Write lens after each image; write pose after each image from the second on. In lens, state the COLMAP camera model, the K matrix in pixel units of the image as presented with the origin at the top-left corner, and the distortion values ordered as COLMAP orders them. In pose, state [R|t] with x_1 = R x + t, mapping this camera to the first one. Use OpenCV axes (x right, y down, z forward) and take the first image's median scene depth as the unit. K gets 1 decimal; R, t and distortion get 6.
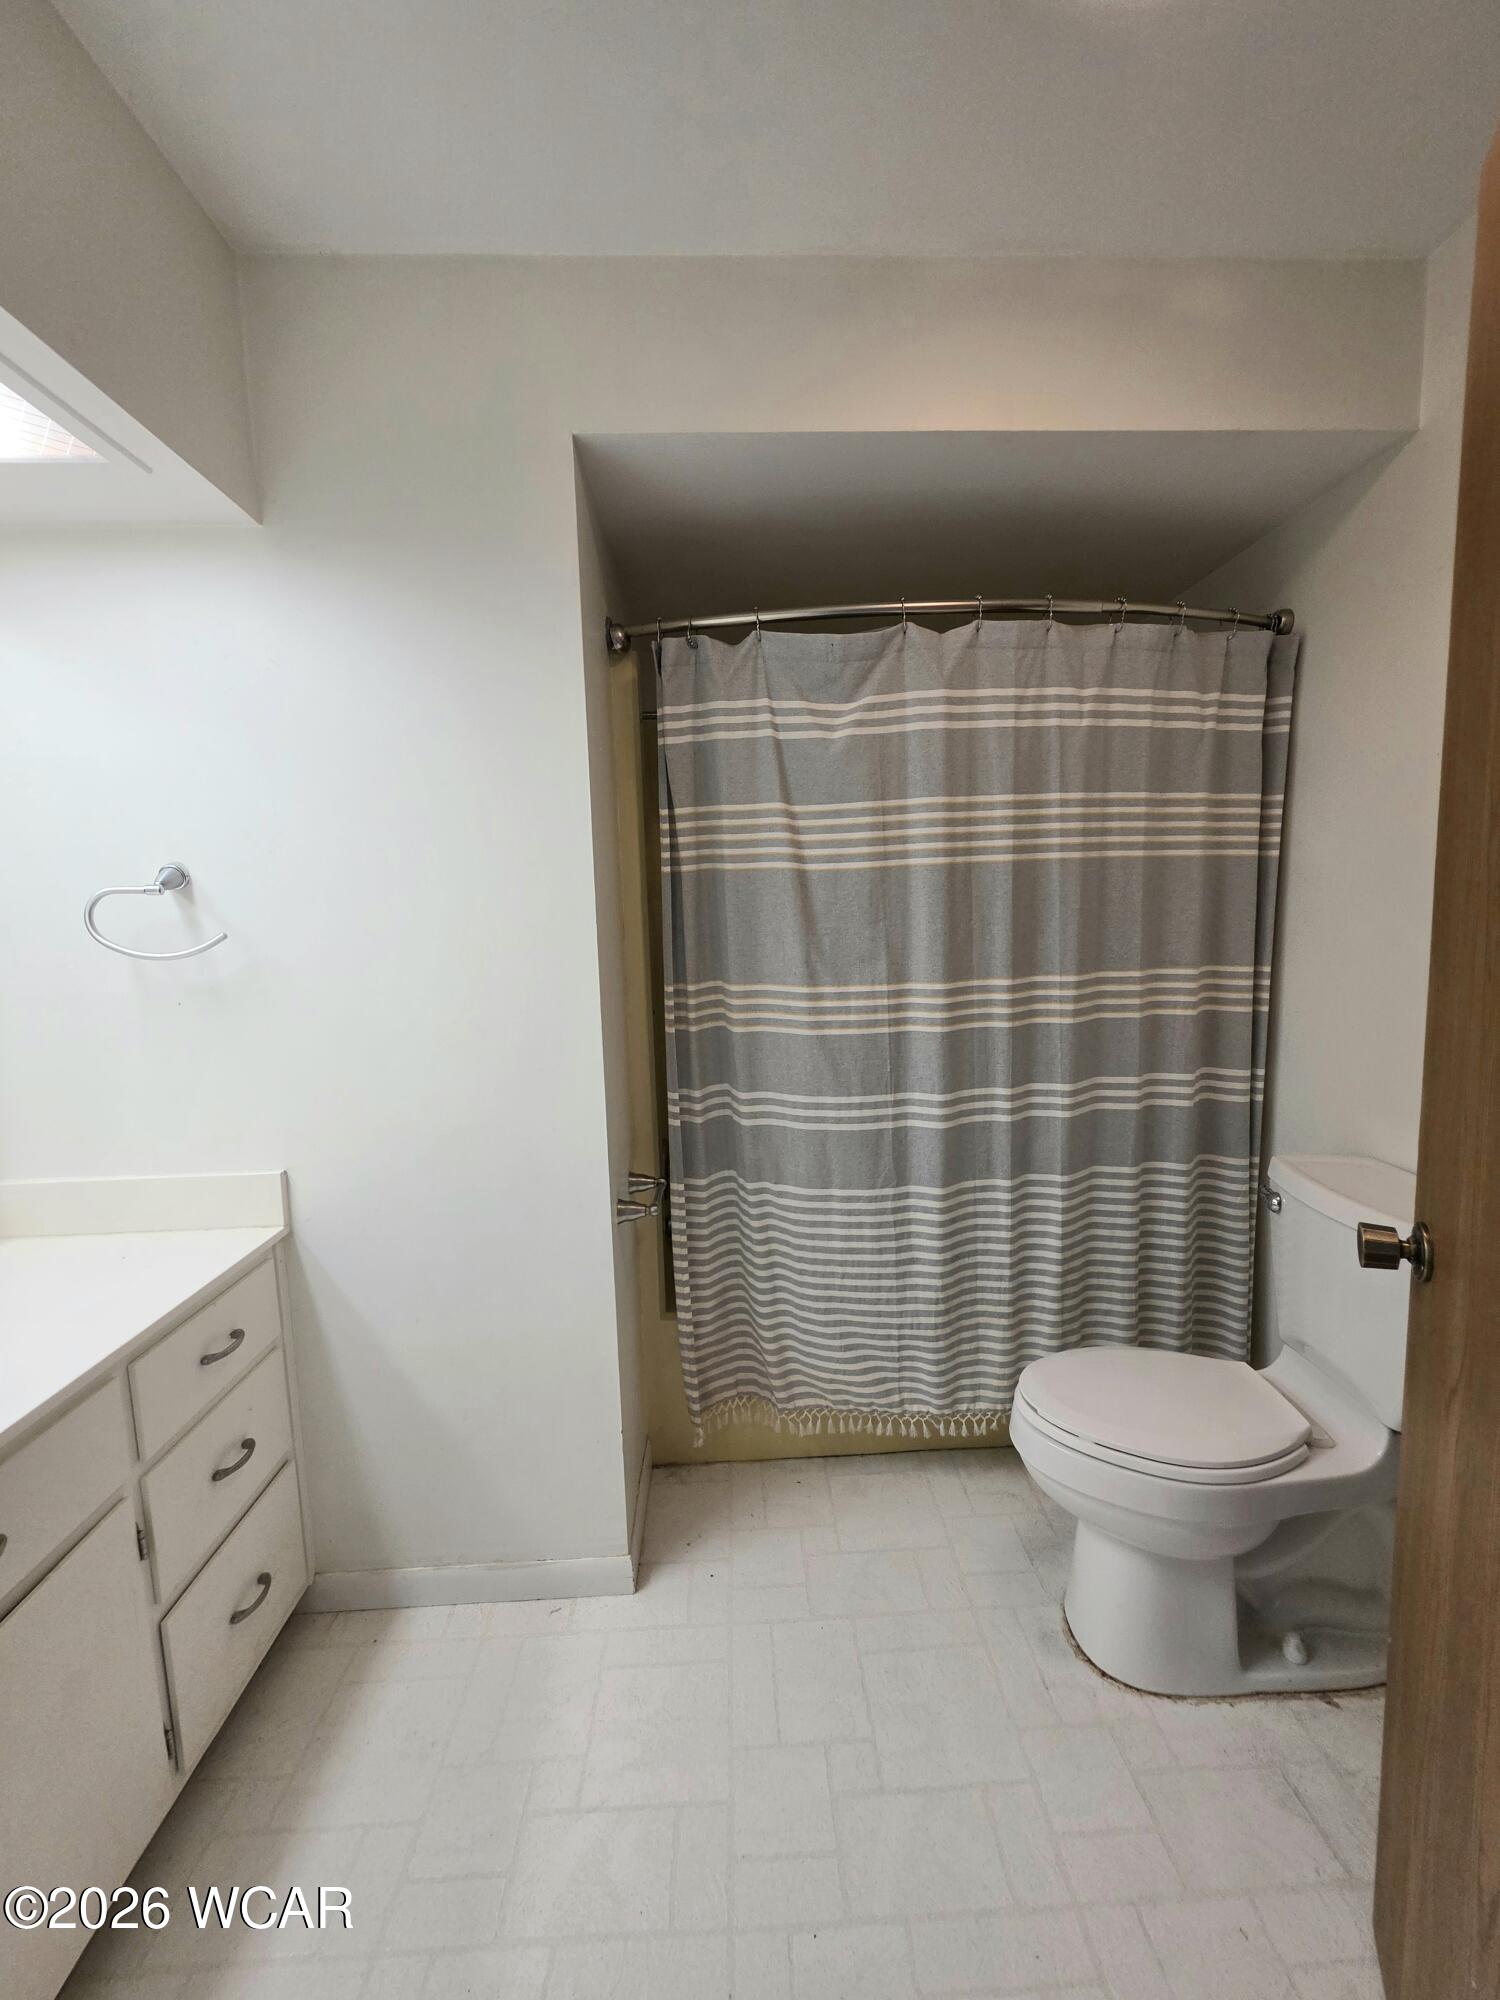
lens RADIAL K [[796.4, 0, 757.0], [0, 796.4, 993.7], [0, 0, 1]] dist [-0.000202, -0.000196]
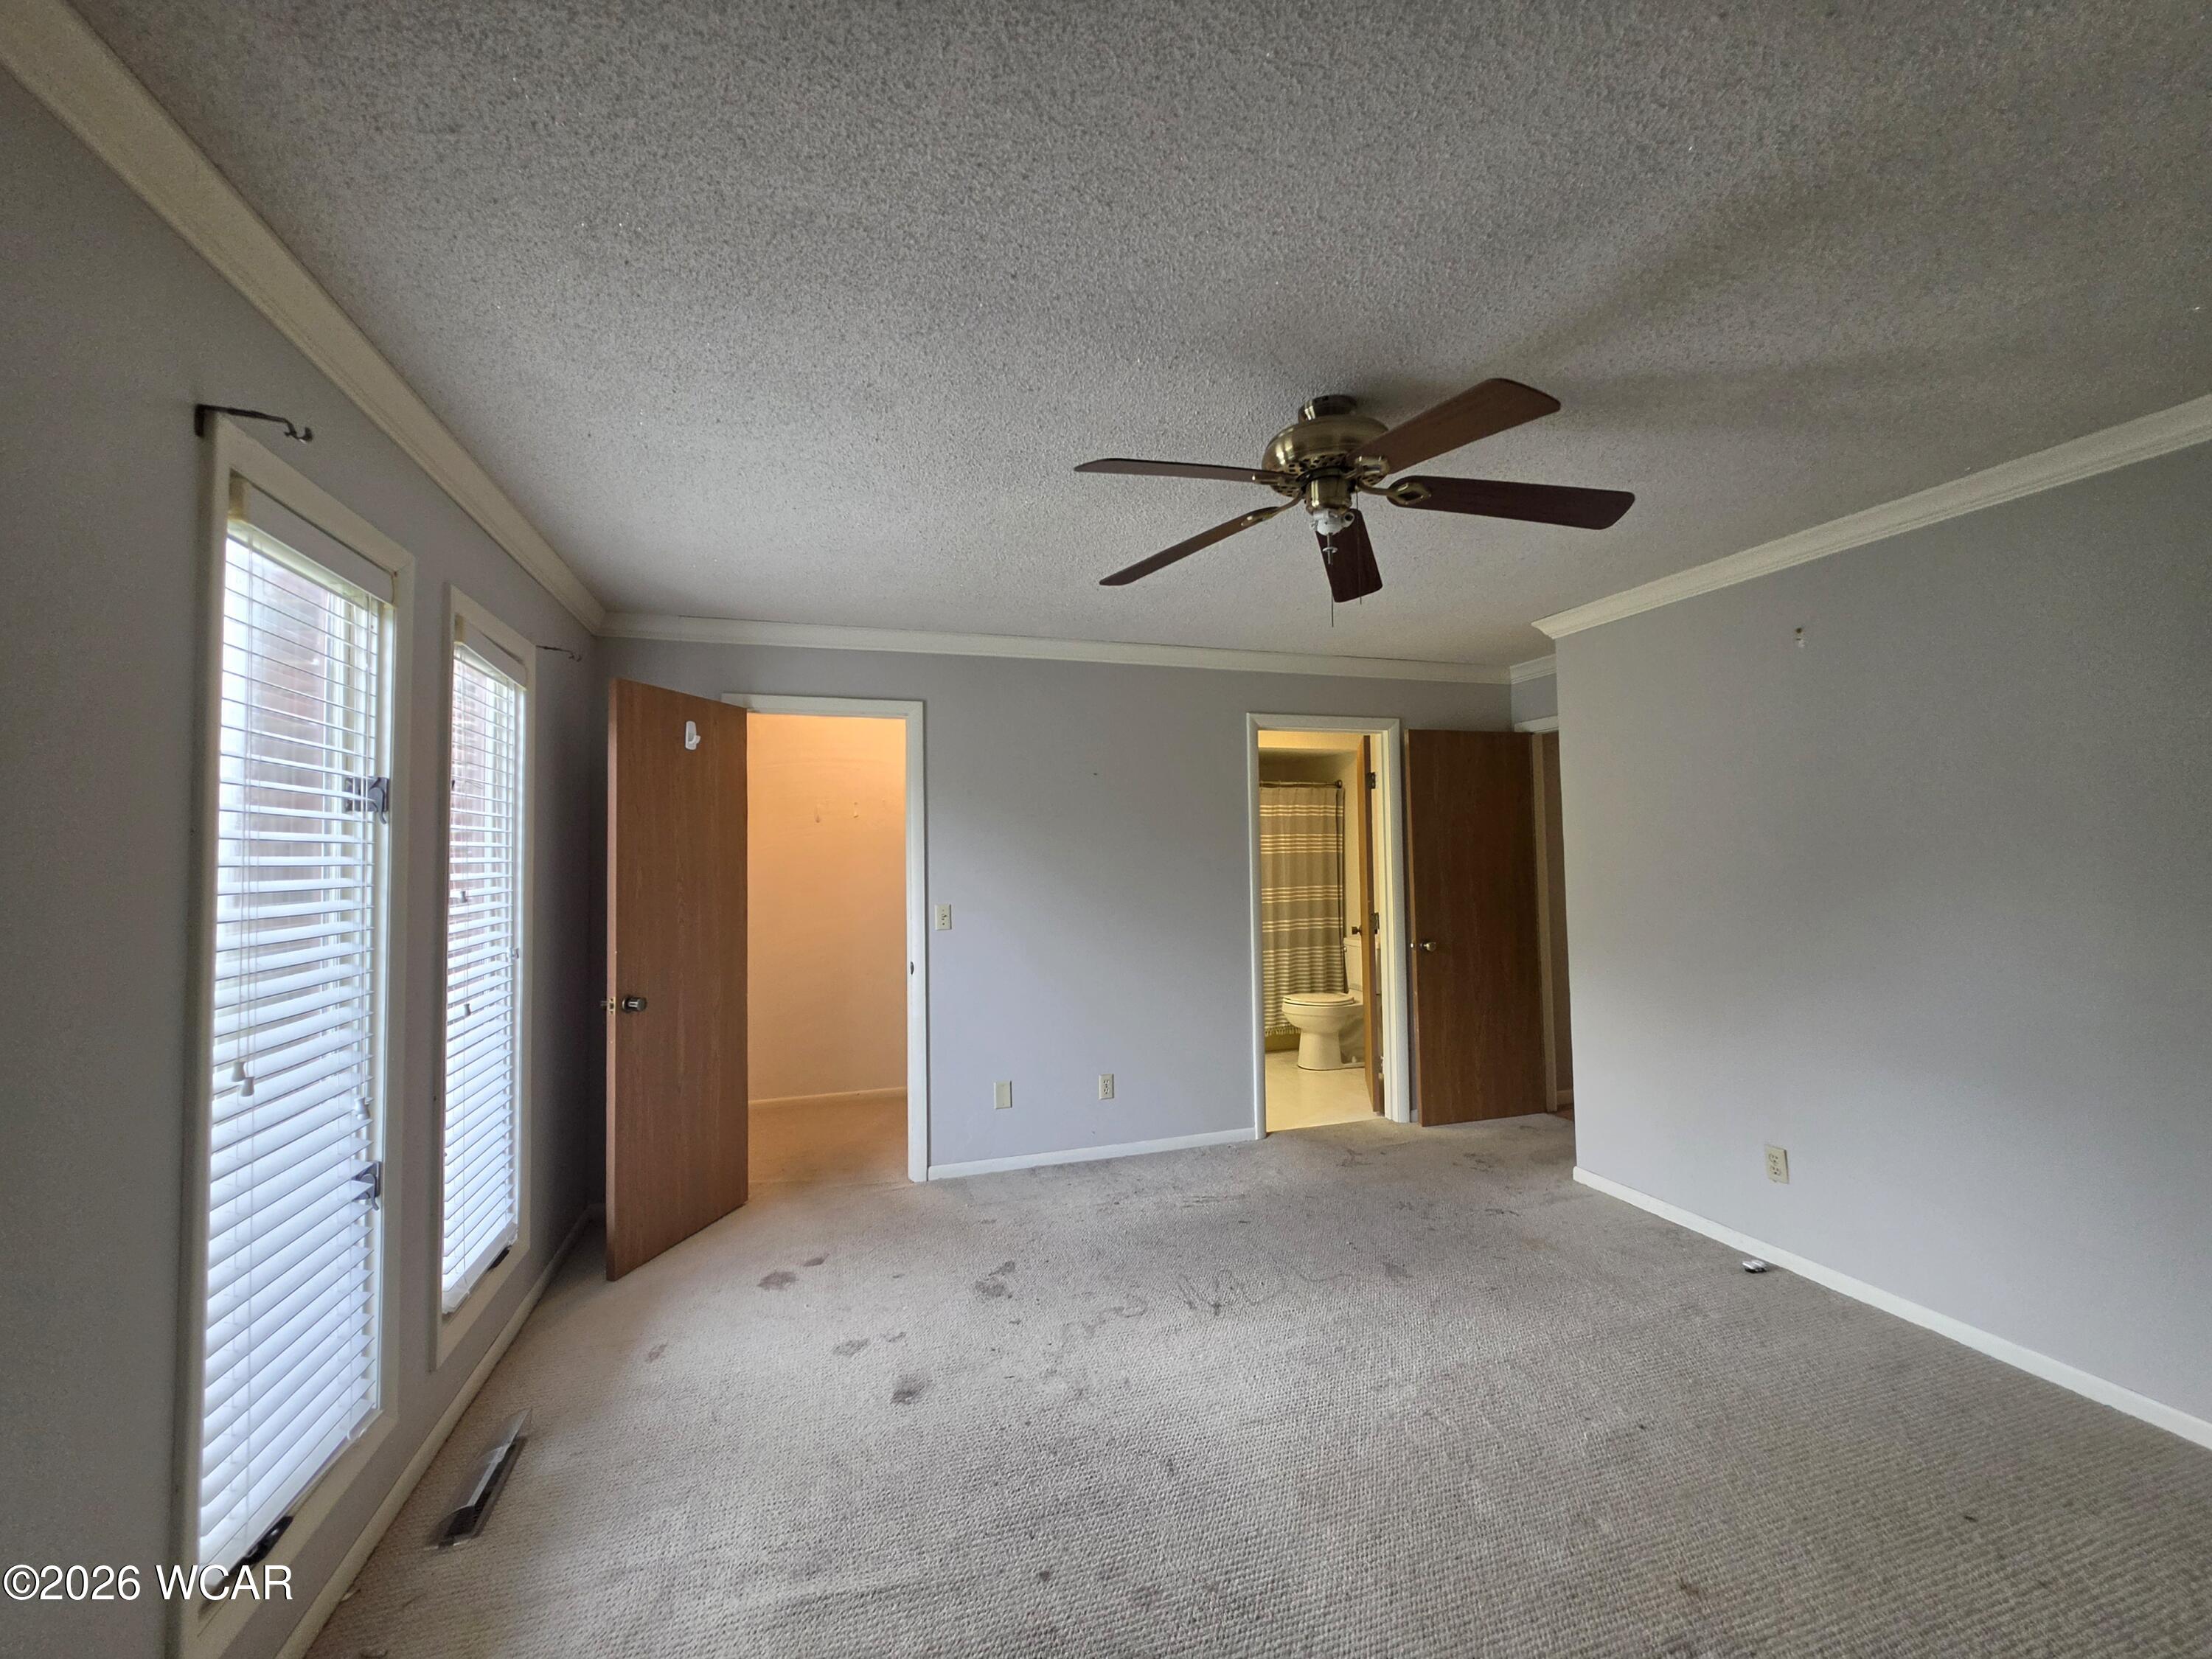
lens RADIAL K [[880.9, 0, 1104.7], [0, 880.9, 827.3], [0, 0, 1]] dist [-0.000202, -0.000196]
pose [[0.965037, 0.022411, 0.261154, -1.304626], [0.016526, 0.989153, -0.145953, 0.250529], [-0.261592, 0.145166, 0.954199, -2.333905]]
